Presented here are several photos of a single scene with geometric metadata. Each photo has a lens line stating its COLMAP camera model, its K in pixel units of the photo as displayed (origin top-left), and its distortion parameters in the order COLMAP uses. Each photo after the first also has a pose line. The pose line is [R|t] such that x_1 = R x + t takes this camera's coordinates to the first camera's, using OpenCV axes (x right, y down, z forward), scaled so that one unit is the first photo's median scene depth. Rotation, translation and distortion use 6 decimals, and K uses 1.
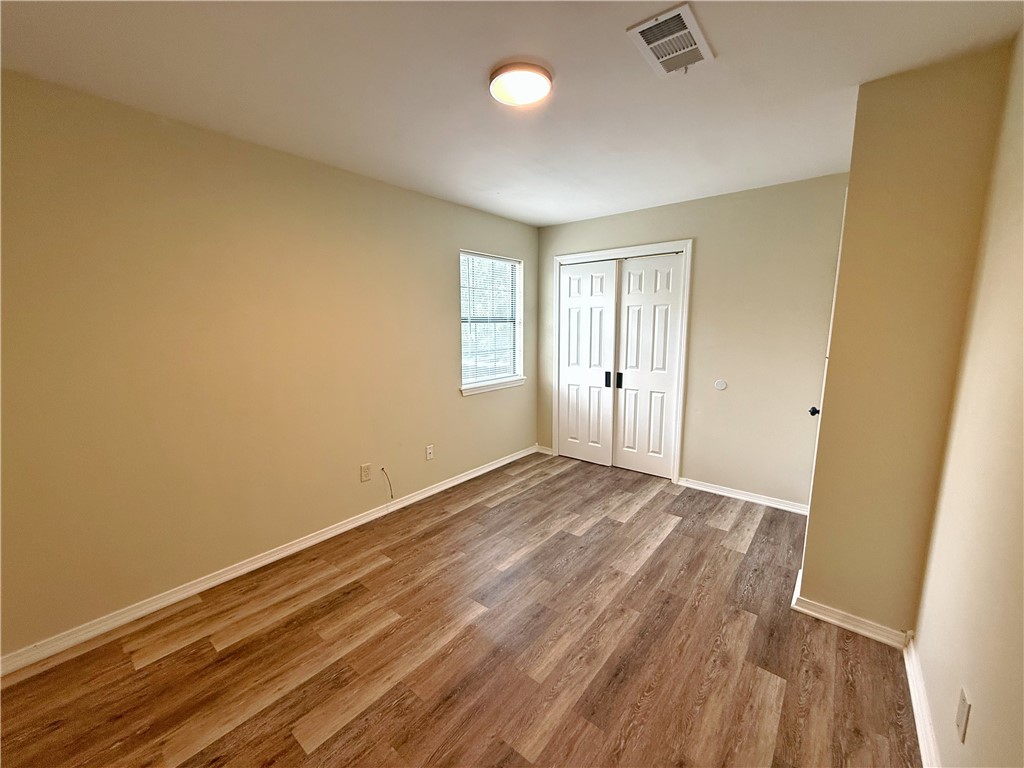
lens RADIAL K [[408.8, 0, 513.4], [0, 408.8, 386.5], [0, 0, 1]] dist [-0.000962, 0.000373]
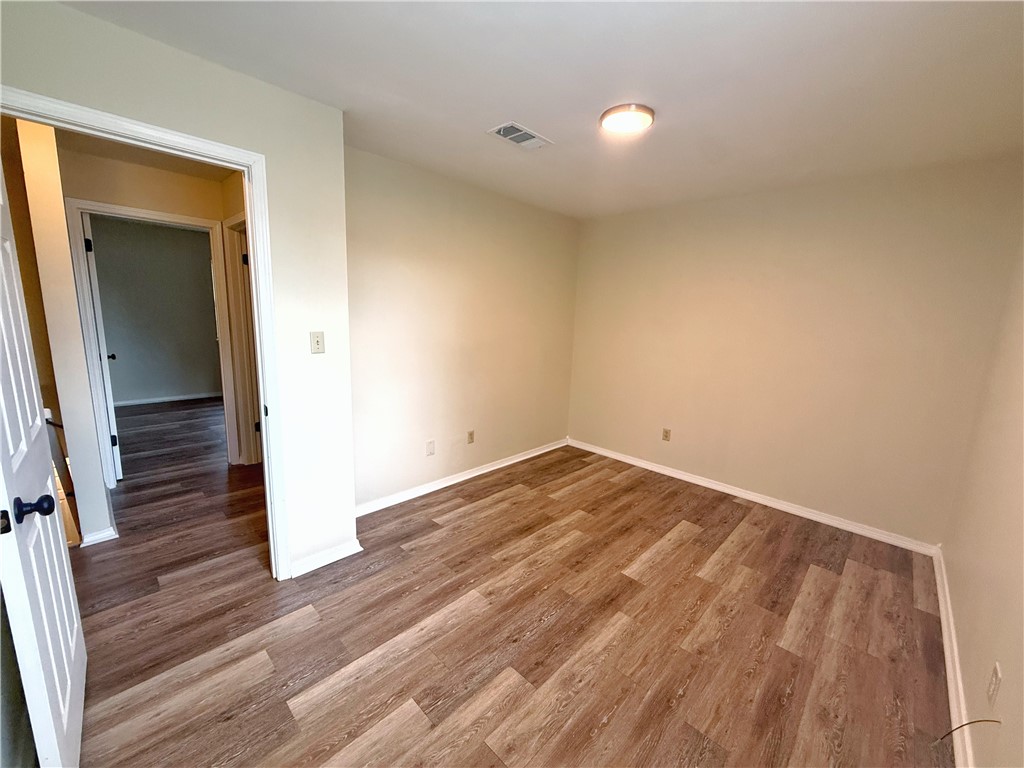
lens RADIAL K [[408.8, 0, 516.0], [0, 408.8, 385.3], [0, 0, 1]] dist [-0.000962, 0.000373]
pose [[-0.996253, -0.046742, 0.072771, 0.146050], [-0.020581, 0.945337, 0.325444, -0.260647], [-0.084005, 0.322727, -0.942757, 1.638493]]
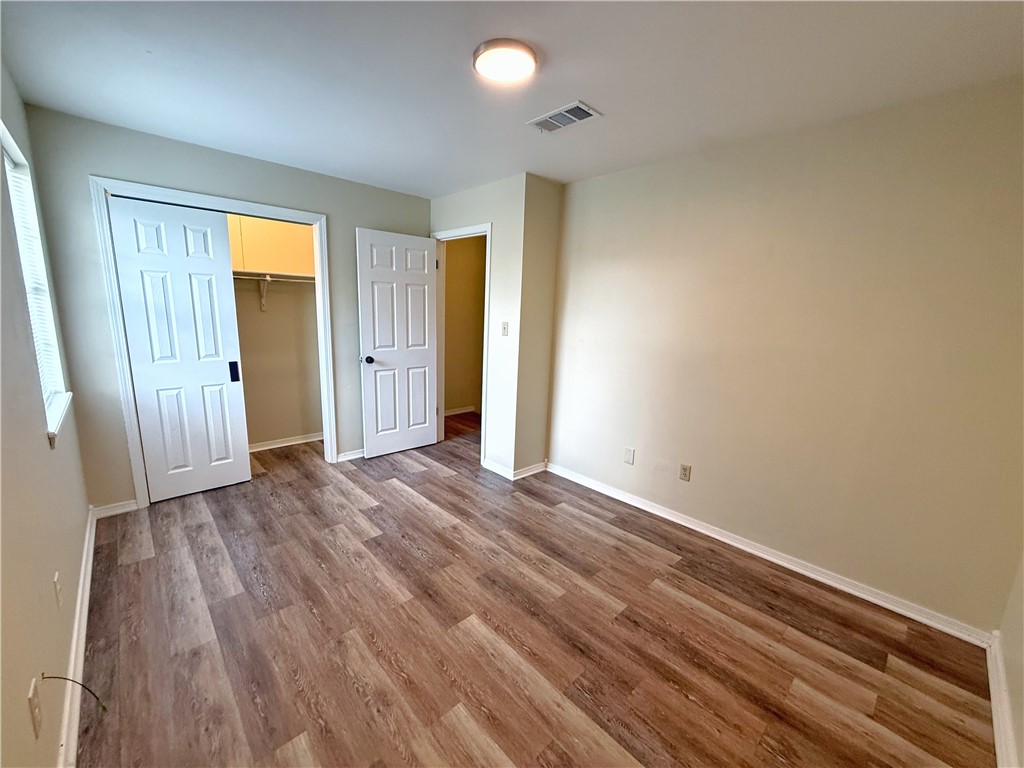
lens RADIAL K [[408.8, 0, 506.7], [0, 408.8, 385.8], [0, 0, 1]] dist [-0.000962, 0.000373]
pose [[0.132053, -0.178763, 0.974990, -0.736912], [0.118121, 0.979433, 0.163579, -0.091323], [-0.984180, 0.093566, 0.150453, 0.628342]]
